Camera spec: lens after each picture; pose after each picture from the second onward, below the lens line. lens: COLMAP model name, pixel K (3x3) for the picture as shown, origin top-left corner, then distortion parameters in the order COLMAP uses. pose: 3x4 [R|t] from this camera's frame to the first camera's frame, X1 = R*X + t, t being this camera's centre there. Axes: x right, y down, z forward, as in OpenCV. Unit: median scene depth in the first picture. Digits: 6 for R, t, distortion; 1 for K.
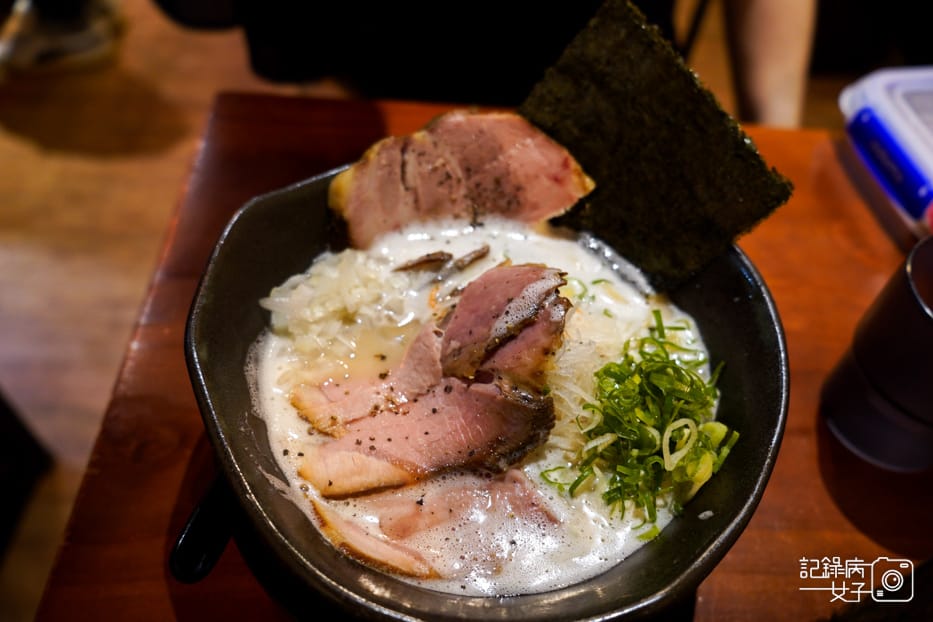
lens RADIAL K [[714.6, 0, 465.6], [0, 714.6, 325.7], [0, 0, 1]] dist [-0.028068, 0.000025]
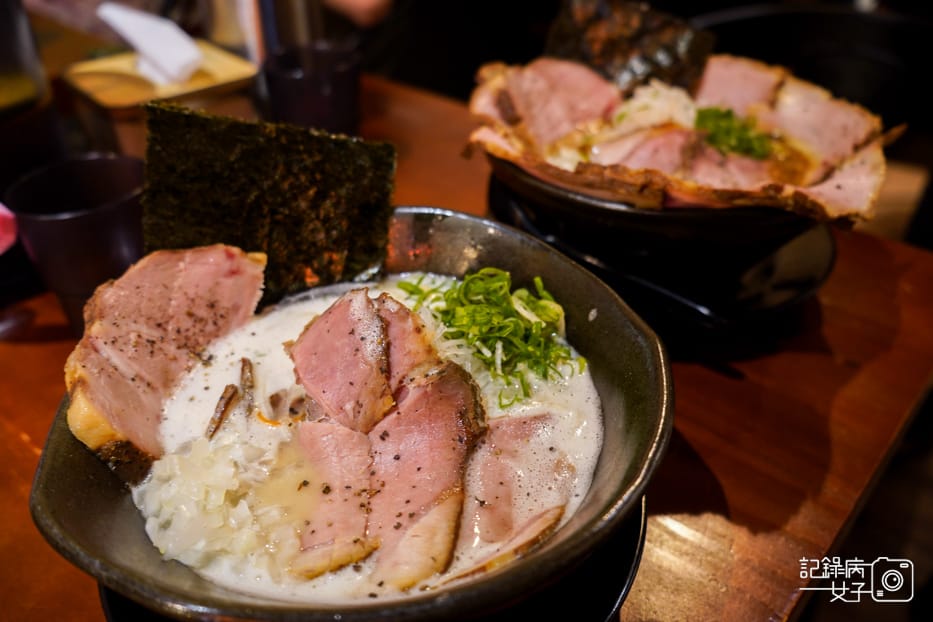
lens RADIAL K [[731.9, 0, 466.5], [0, 731.9, 311.0], [0, 0, 1]] dist [-0.000724, 0.002783]
pose [[0.408835, -0.605376, 0.682916, -0.553608], [0.756667, 0.643211, 0.117193, -0.052445], [-0.510205, 0.468827, 0.721035, 0.146509]]
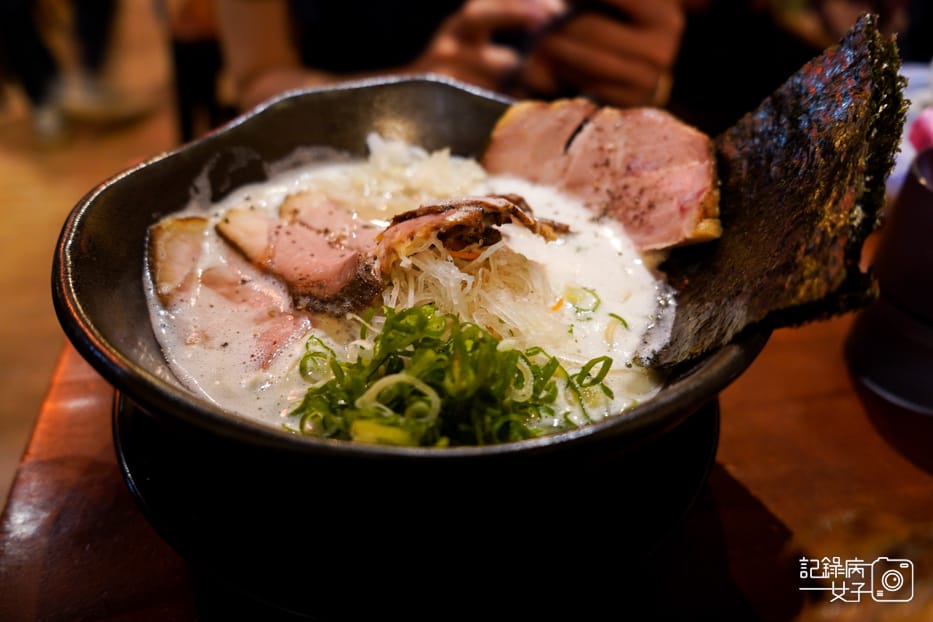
lens RADIAL K [[731.9, 0, 466.5], [0, 731.9, 311.0], [0, 0, 1]] dist [-0.000724, 0.002783]
pose [[0.476430, 0.496283, -0.725753, 0.777001], [-0.707569, 0.706400, 0.018557, 0.035203], [0.521882, 0.504679, 0.687705, 0.442874]]
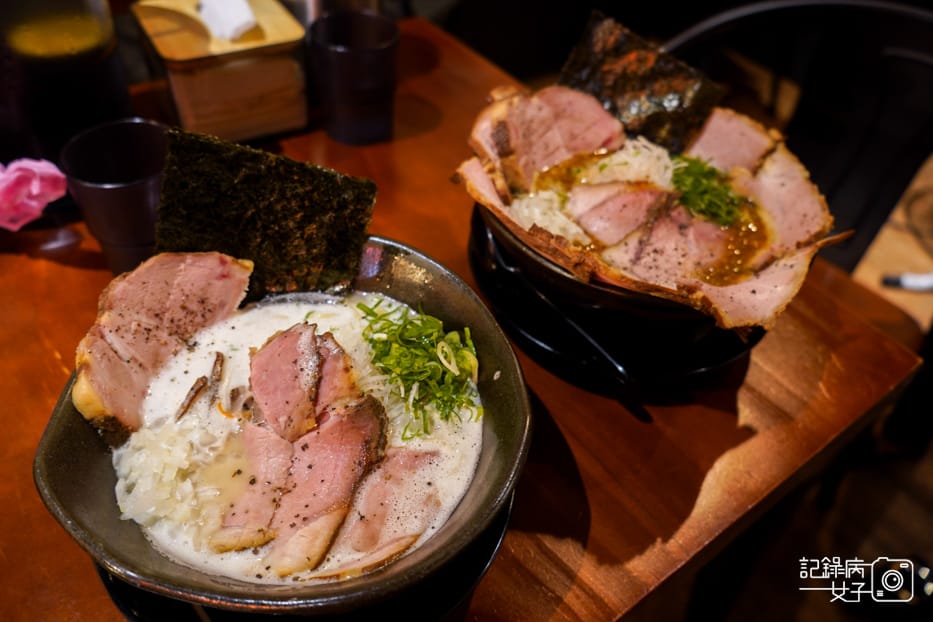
lens RADIAL K [[736.5, 0, 466.5], [0, 736.5, 311.0], [0, 0, 1]] dist [-0.001815, 0.003000]
pose [[0.574873, -0.609959, 0.545409, -0.420529], [0.635383, 0.752764, 0.172148, -0.134258], [-0.515567, 0.247580, 0.820301, -0.269417]]
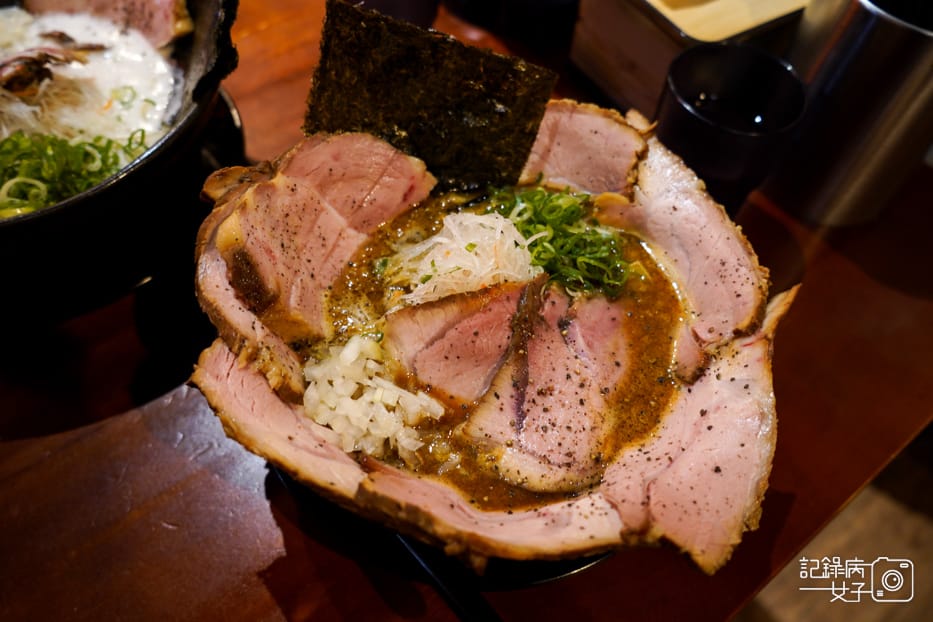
lens RADIAL K [[731.9, 0, 466.5], [0, 731.9, 311.0], [0, 0, 1]] dist [-0.000724, 0.002783]
pose [[0.831660, 0.445430, -0.331563, 1.405003], [-0.437973, 0.893246, 0.101442, -0.122147], [0.341353, 0.060850, 0.937963, 0.042119]]
